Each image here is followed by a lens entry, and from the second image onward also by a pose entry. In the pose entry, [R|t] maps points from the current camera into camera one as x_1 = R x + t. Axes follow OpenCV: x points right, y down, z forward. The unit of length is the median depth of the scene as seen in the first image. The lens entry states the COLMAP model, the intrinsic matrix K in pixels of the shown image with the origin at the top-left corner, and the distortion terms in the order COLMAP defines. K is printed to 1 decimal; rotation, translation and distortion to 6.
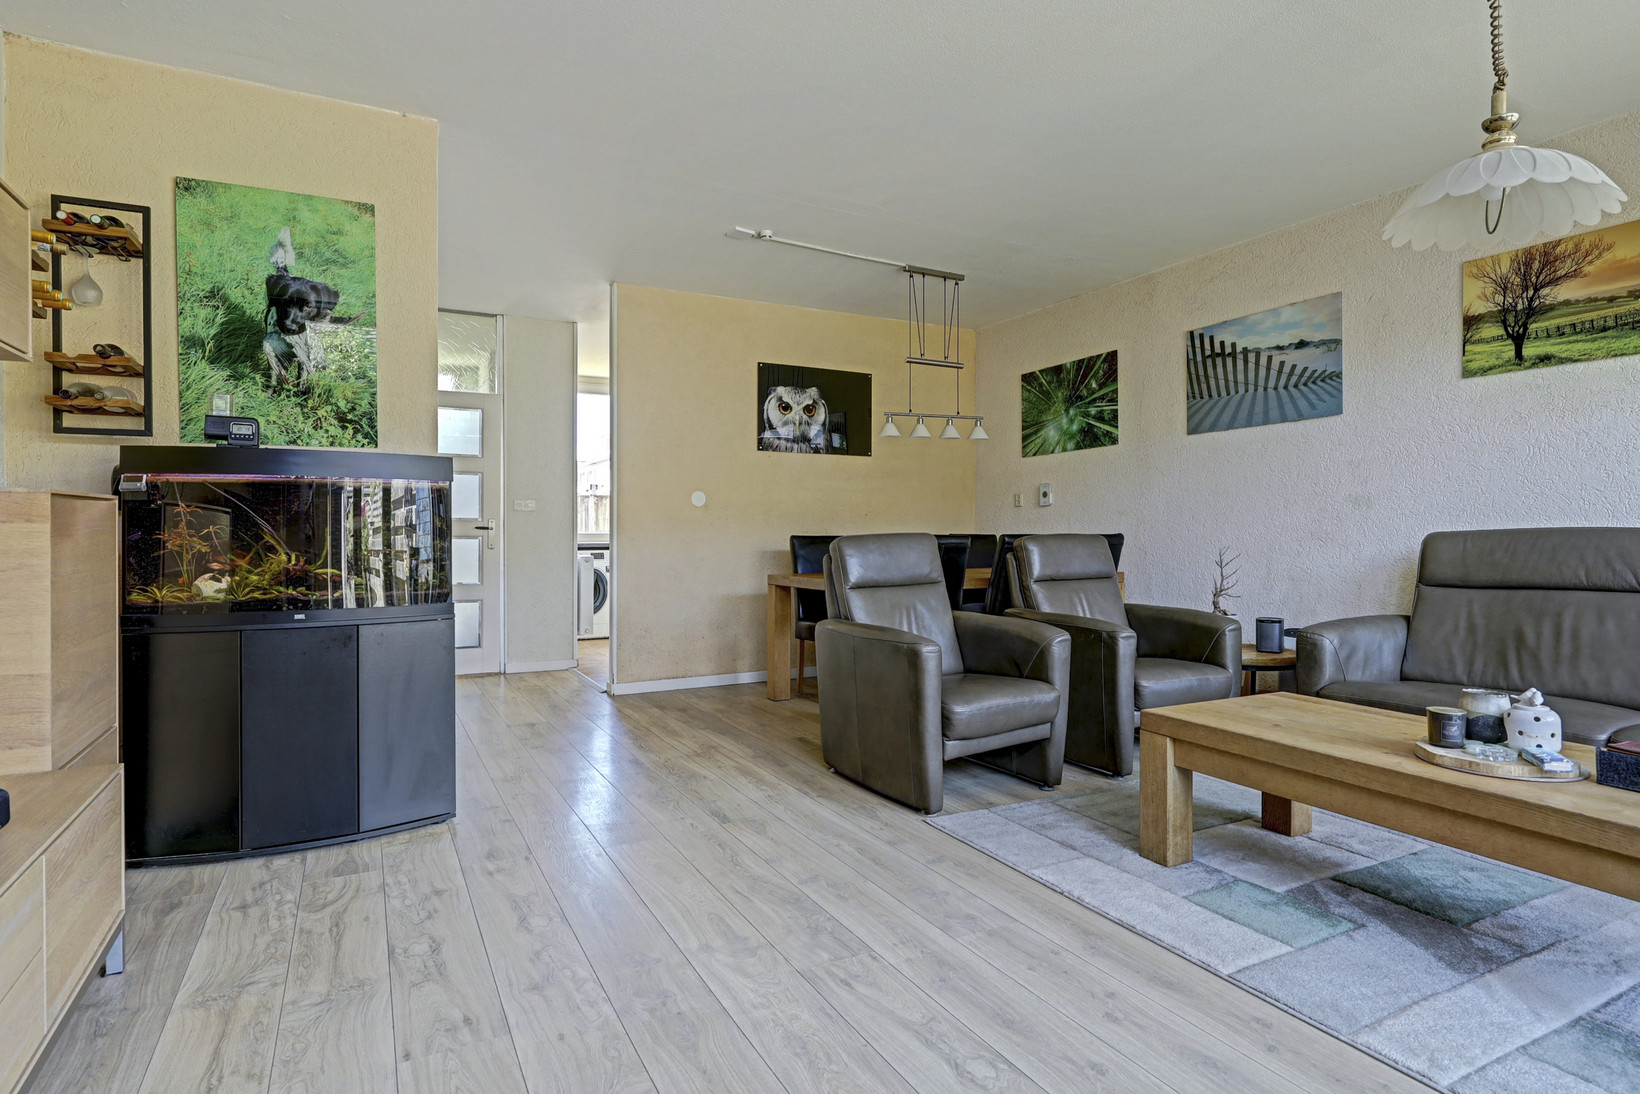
lens RADIAL K [[862.7, 0, 828.6], [0, 862.7, 536.4], [0, 0, 1]] dist [0.000359, 0.000664]
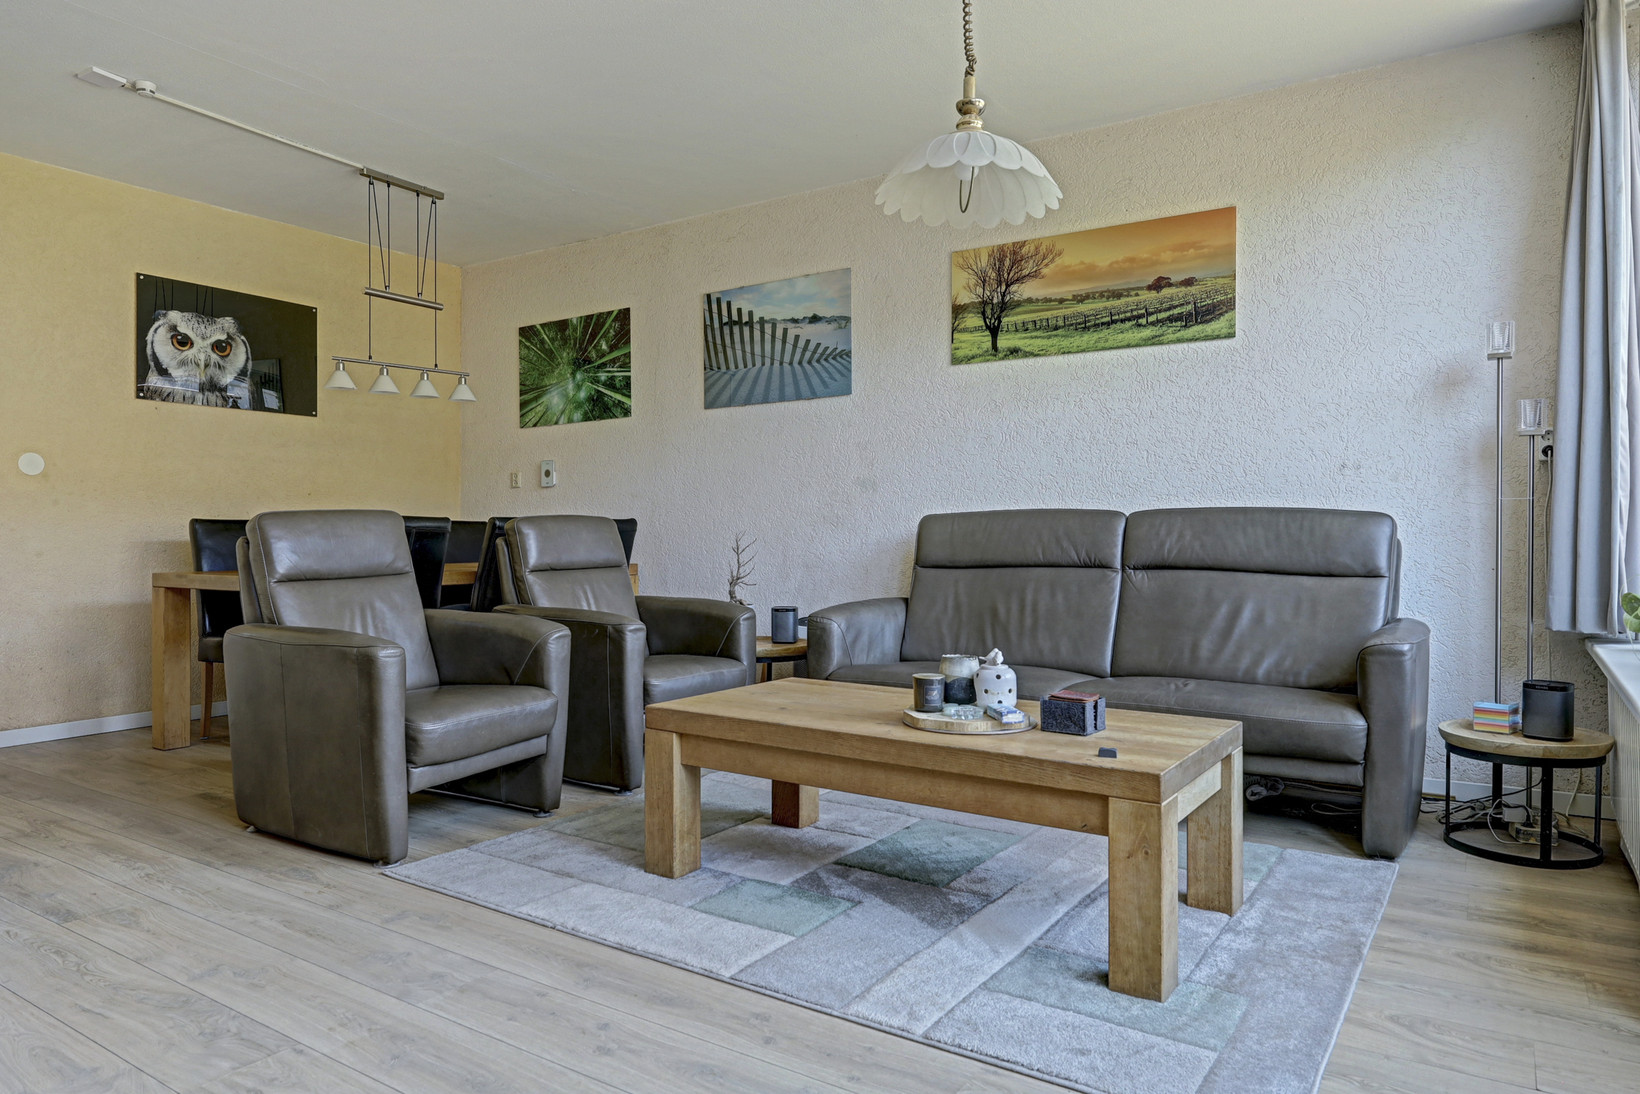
lens RADIAL K [[1030.2, 0, 819.8], [0, 1030.2, 541.3], [0, 0, 1]] dist [-0.004310, 0.002687]
pose [[0.879870, -0.002546, 0.475209, 0.014911], [0.000517, 0.999990, 0.004402, 0.021504], [-0.475215, -0.003628, 0.879862, -0.003905]]
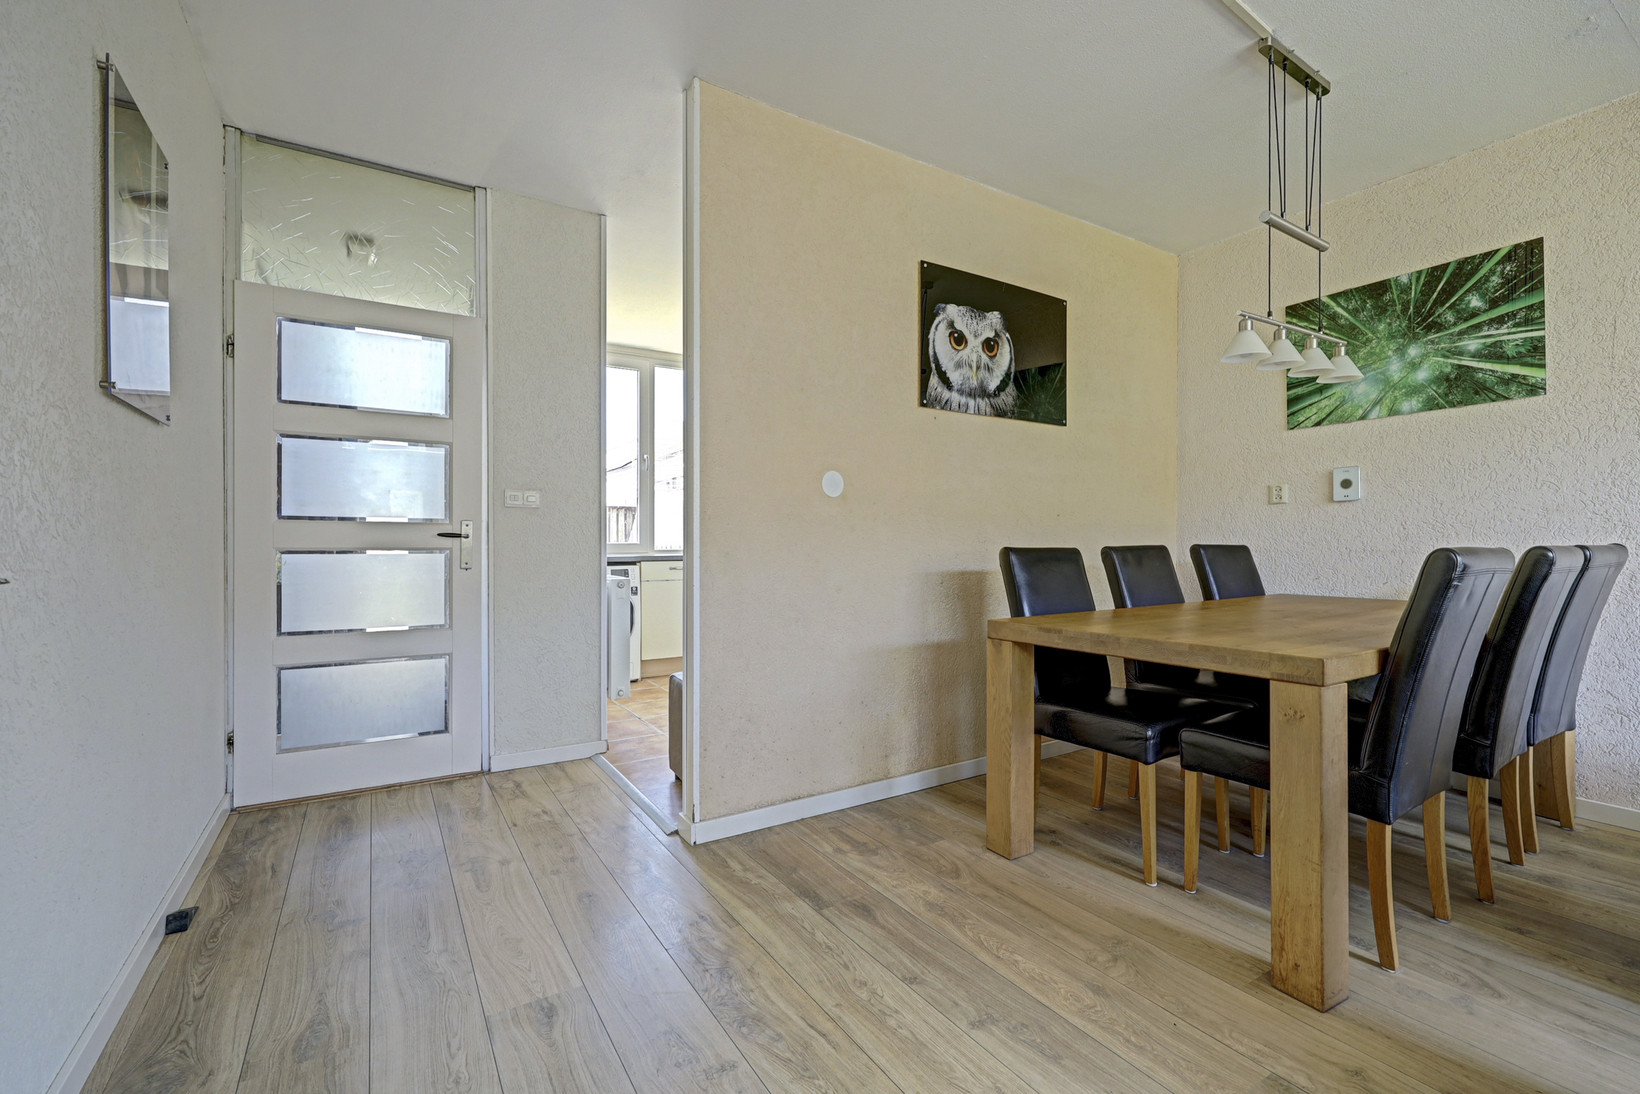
lens RADIAL K [[710.1, 0, 829.5], [0, 710.1, 544.5], [0, 0, 1]] dist [0.000145, -0.000919]
pose [[0.997122, -0.001029, 0.075805, -0.297643], [0.001105, 0.999999, -0.000966, -0.004322], [-0.075804, 0.001047, 0.997122, 0.826580]]
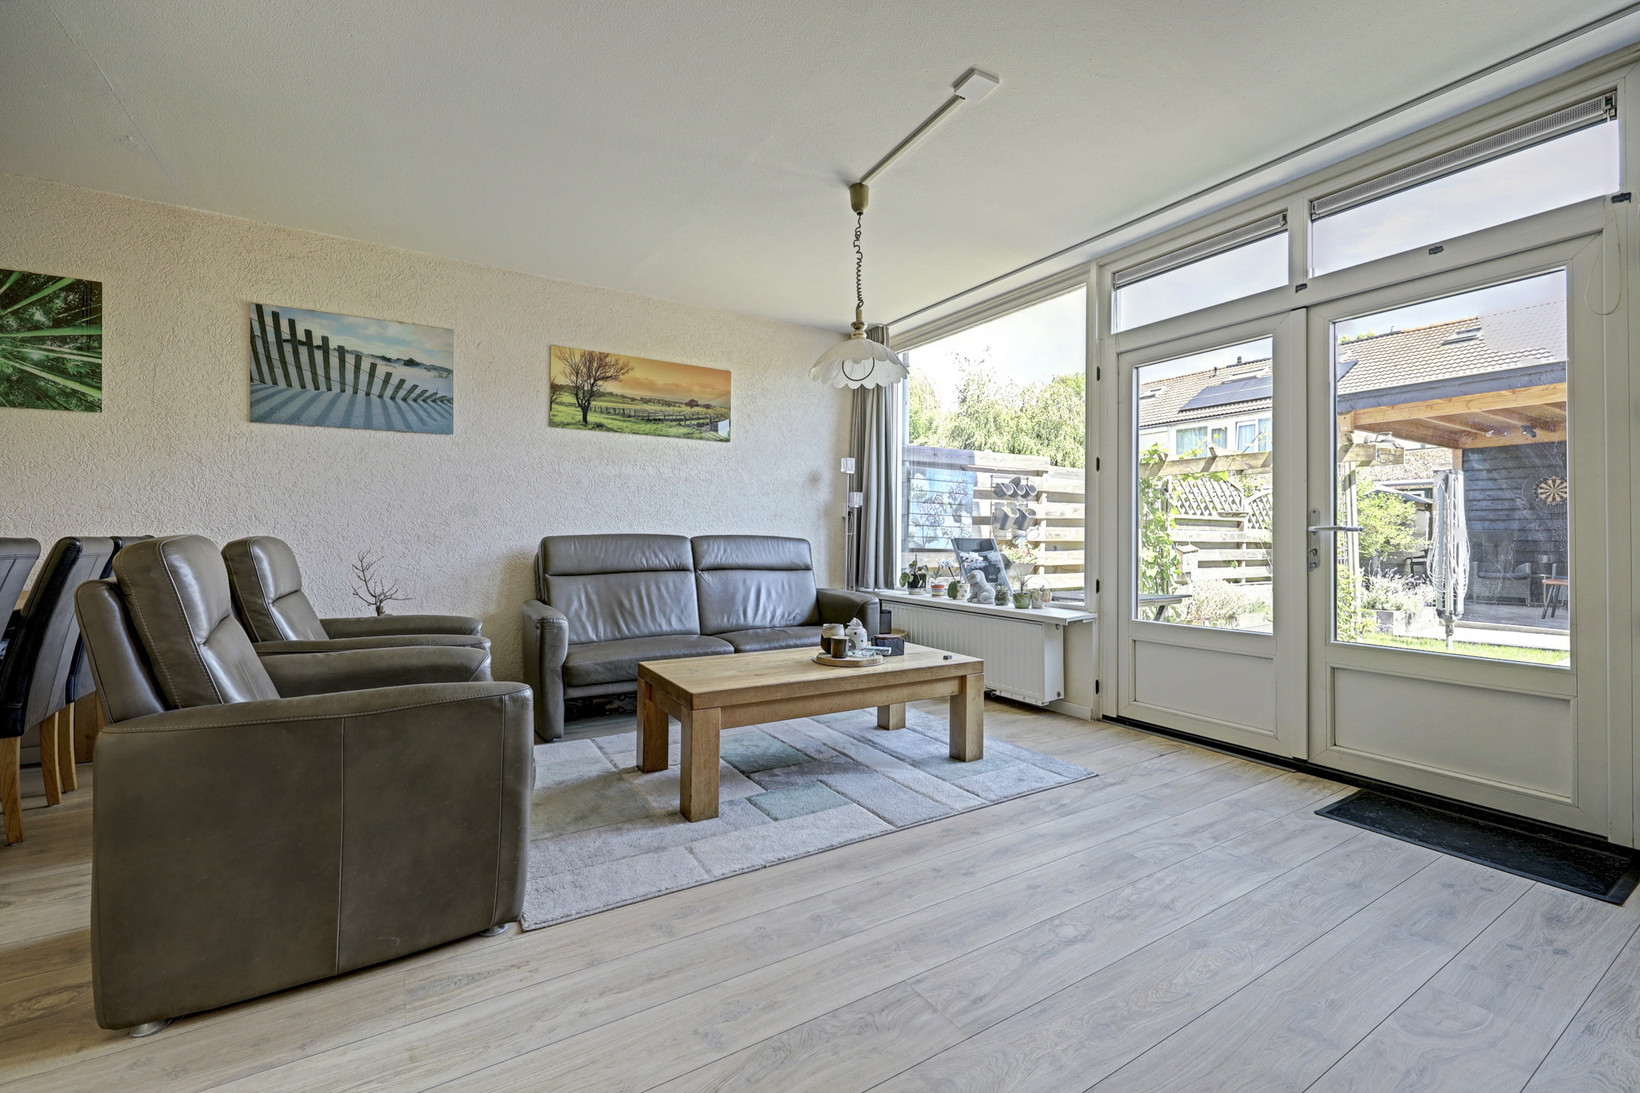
lens RADIAL K [[675.1, 0, 808.4], [0, 675.1, 528.8], [0, 0, 1]] dist [-0.000725, -0.000100]
pose [[-0.051231, 0.014157, 0.998586, -0.393653], [-0.000681, 0.999899, -0.014210, -0.001791], [-0.998687, -0.001409, -0.051216, 0.656337]]
